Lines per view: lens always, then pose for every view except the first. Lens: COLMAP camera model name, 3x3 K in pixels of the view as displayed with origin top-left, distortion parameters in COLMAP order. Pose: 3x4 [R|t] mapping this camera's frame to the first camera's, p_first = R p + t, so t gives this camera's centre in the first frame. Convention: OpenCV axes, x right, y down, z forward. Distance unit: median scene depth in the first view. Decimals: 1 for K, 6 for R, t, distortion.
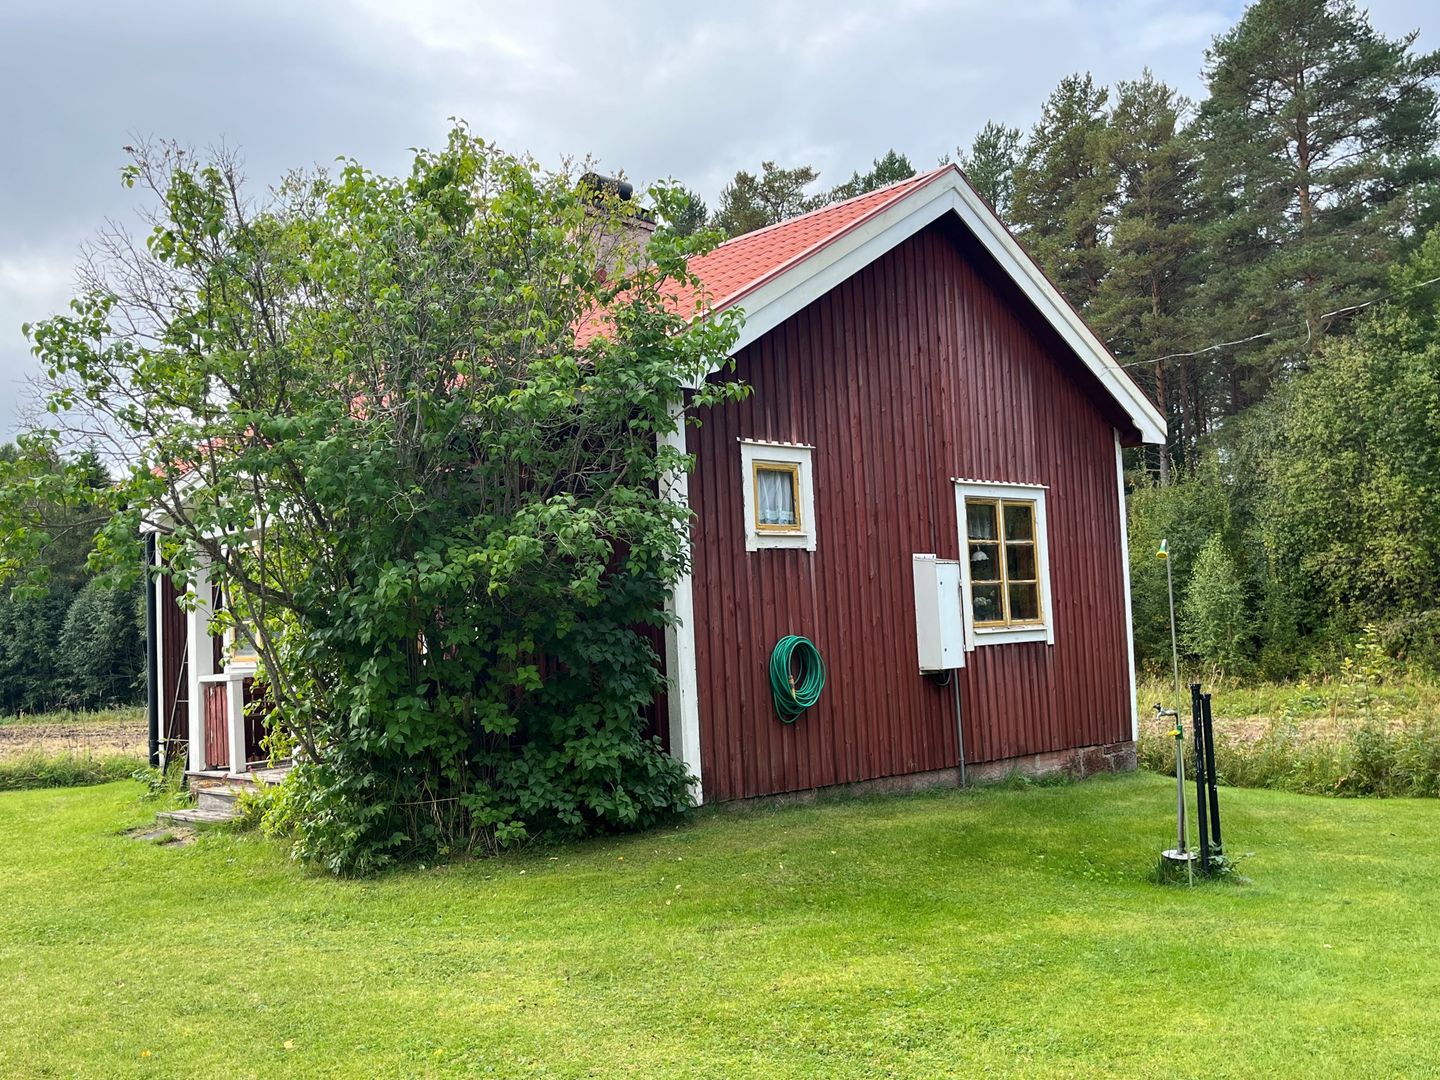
lens RADIAL K [[1405.9, 0, 720.0], [0, 1405.9, 540.0], [0, 0, 1]] dist [0.092123, -0.114864]
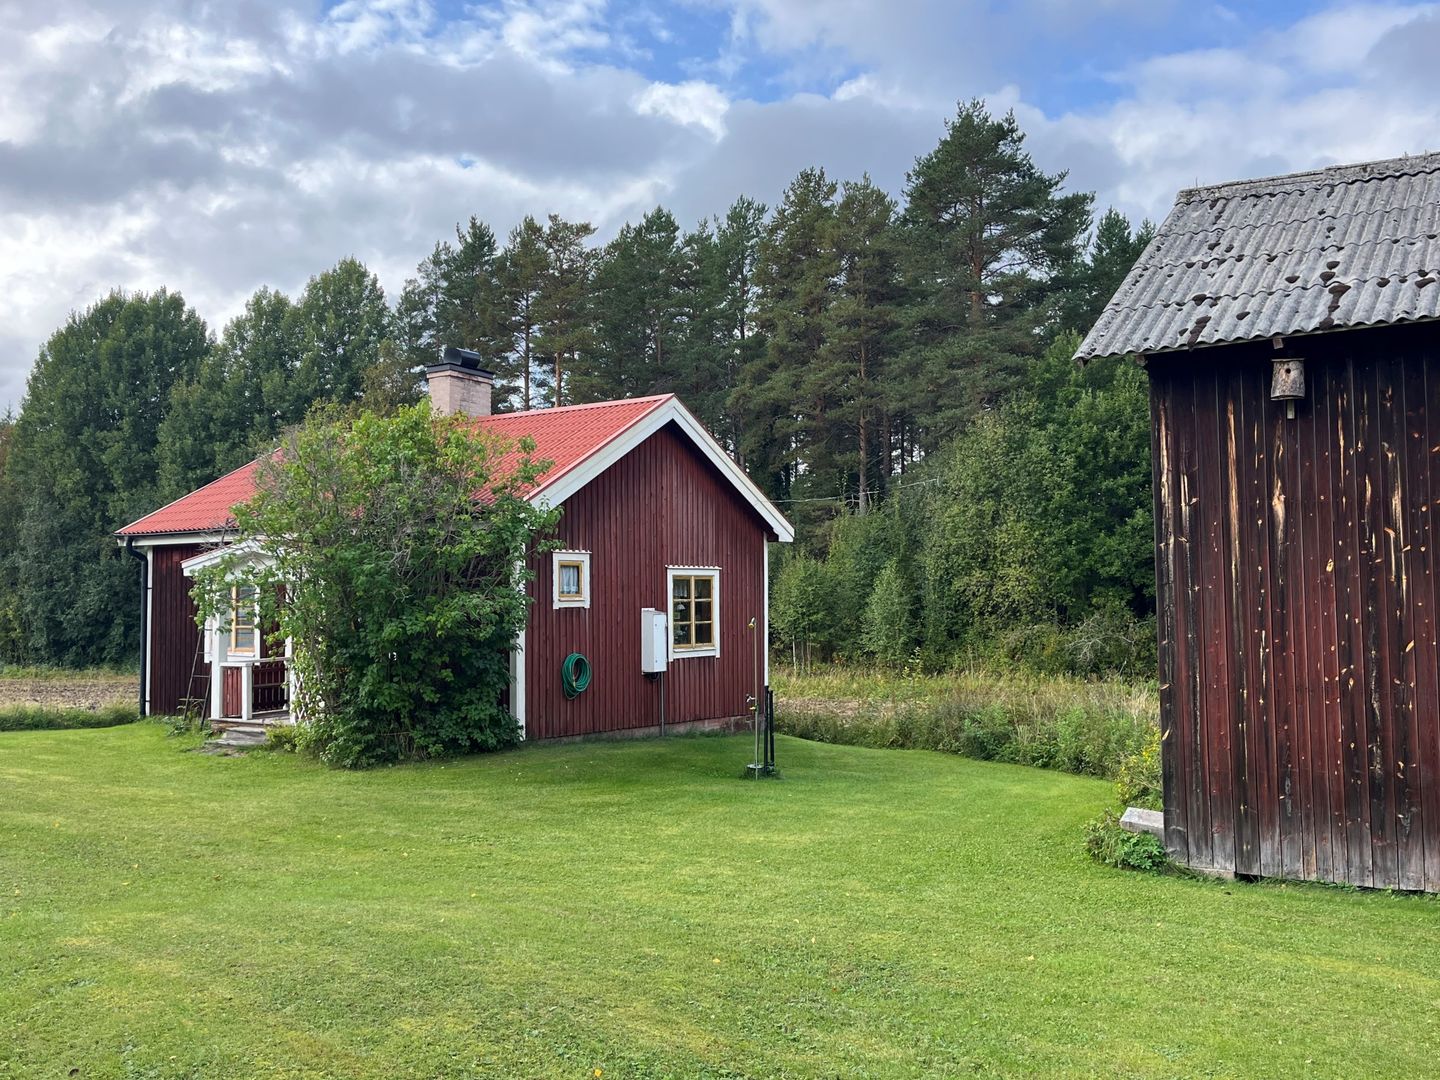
lens RADIAL K [[1280.4, 0, 720.0], [0, 1280.4, 540.0], [0, 0, 1]] dist [0.148060, -0.312401]
pose [[0.982835, 0.049245, 0.177791, -0.059732], [-0.050514, 0.998720, 0.002612, -0.082874], [-0.177435, -0.011548, 0.984065, -0.616913]]
